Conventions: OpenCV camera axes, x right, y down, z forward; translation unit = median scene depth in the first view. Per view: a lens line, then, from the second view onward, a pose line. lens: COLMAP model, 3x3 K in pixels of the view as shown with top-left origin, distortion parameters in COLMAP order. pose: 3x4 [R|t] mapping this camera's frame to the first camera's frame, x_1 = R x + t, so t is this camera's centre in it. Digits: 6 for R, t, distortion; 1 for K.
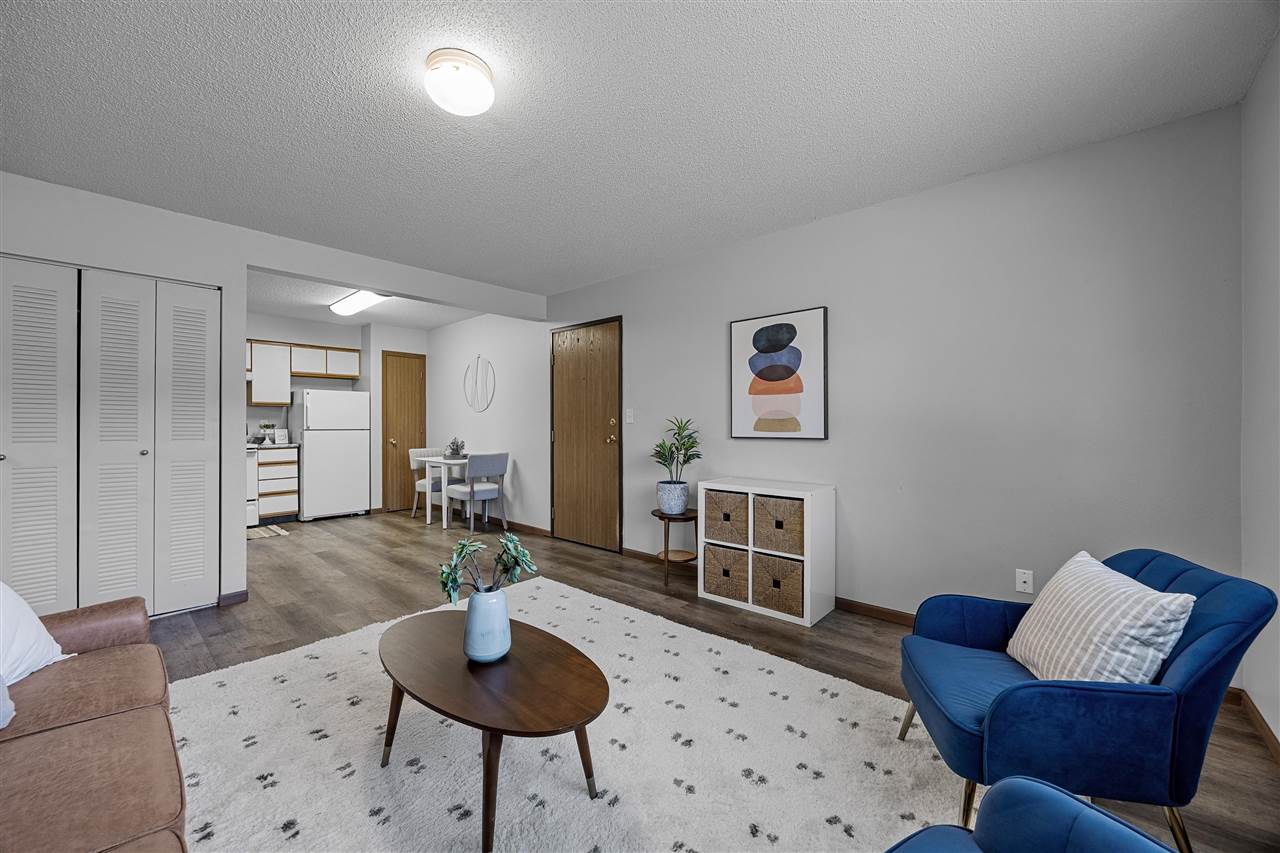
lens RADIAL K [[508.8, 0, 641.1], [0, 508.8, 422.5], [0, 0, 1]] dist [-0.008712, 0.000265]
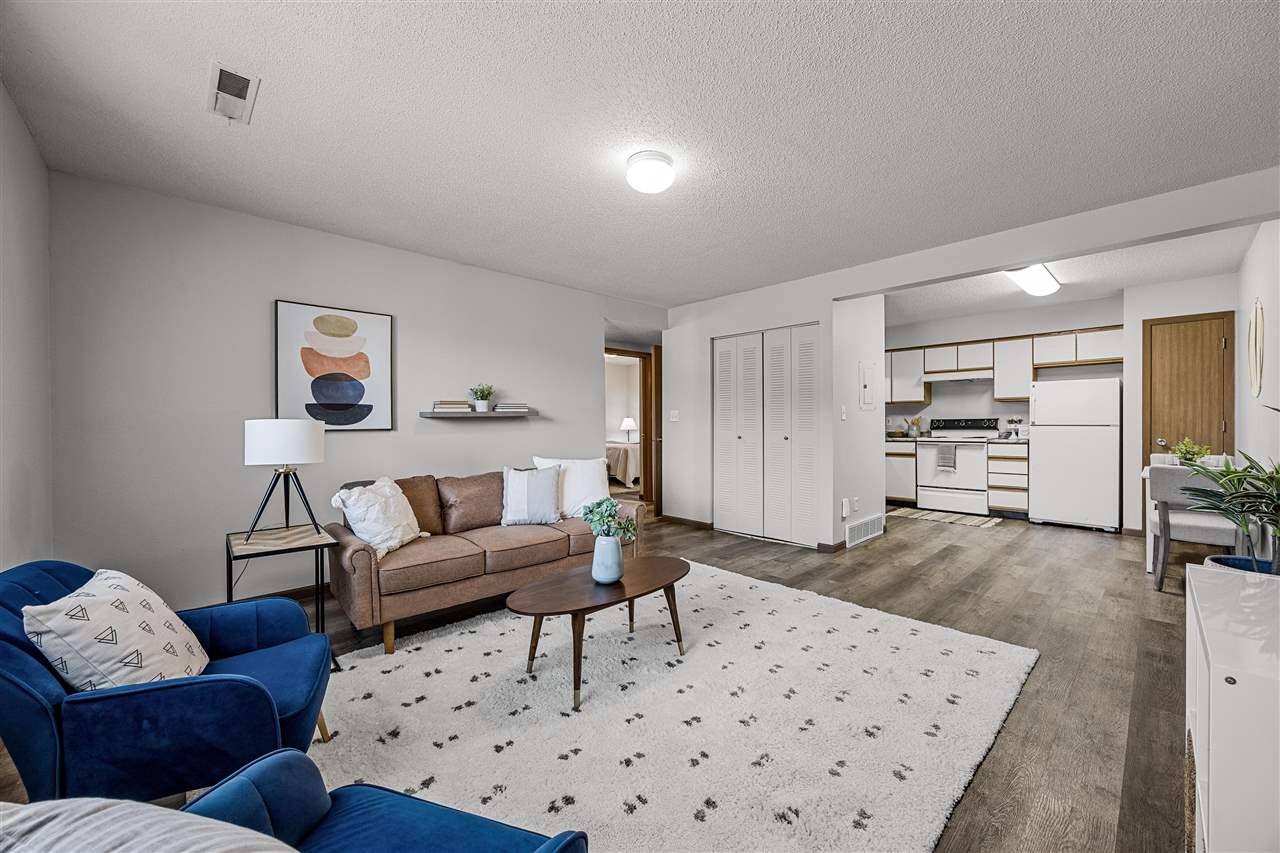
lens RADIAL K [[496.0, 0, 642.9], [0, 496.0, 422.2], [0, 0, 1]] dist [0.017737, 0.000163]
pose [[-0.083852, 0.004603, -0.996468, 0.530029], [0.007153, 0.999966, 0.004017, 0.000407], [0.996453, -0.006790, -0.083882, 0.585066]]
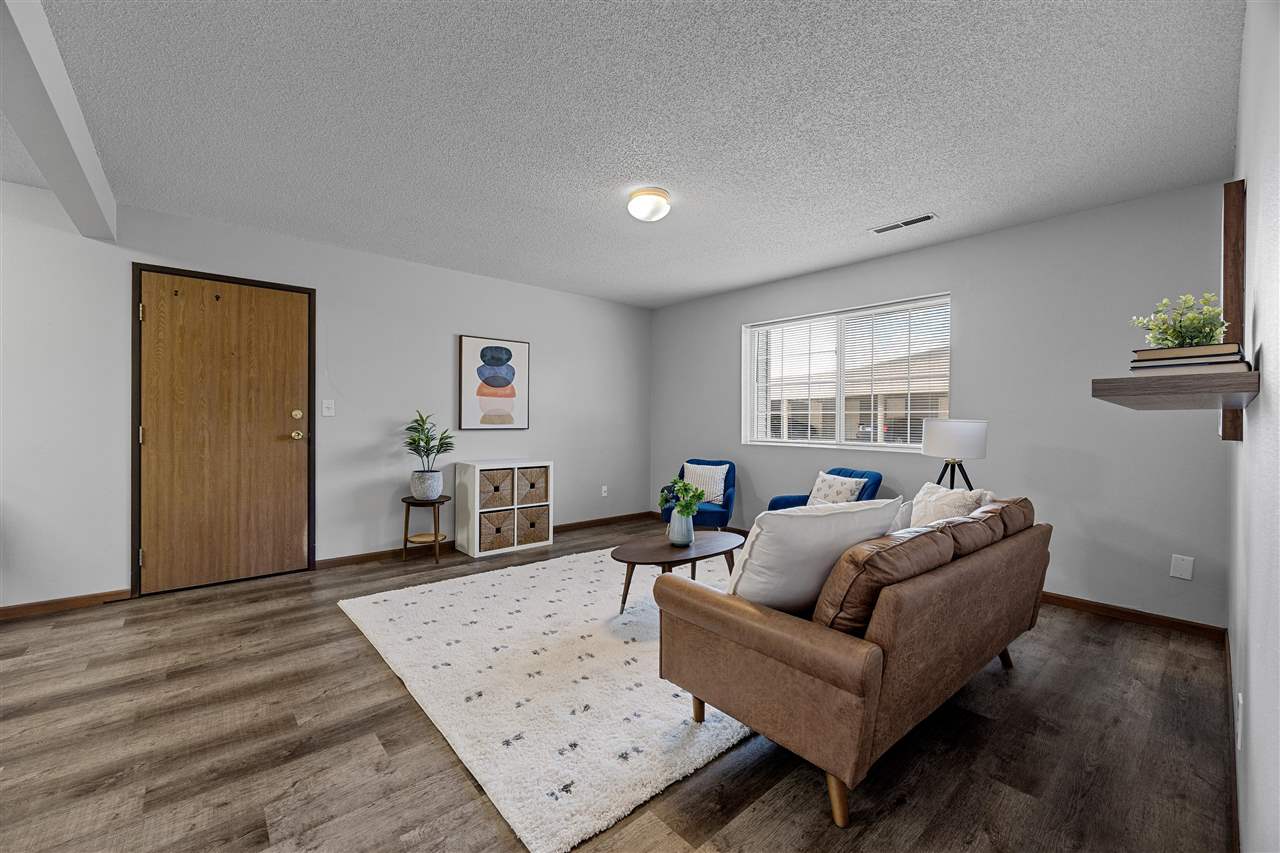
lens RADIAL K [[508.8, 0, 641.1], [0, 508.8, 422.5], [0, 0, 1]] dist [-0.008712, 0.000265]
pose [[0.093779, -0.001604, 0.995592, -1.041790], [-0.011104, 0.999935, 0.002657, 0.005062], [-0.995531, -0.011304, 0.093755, 0.468949]]
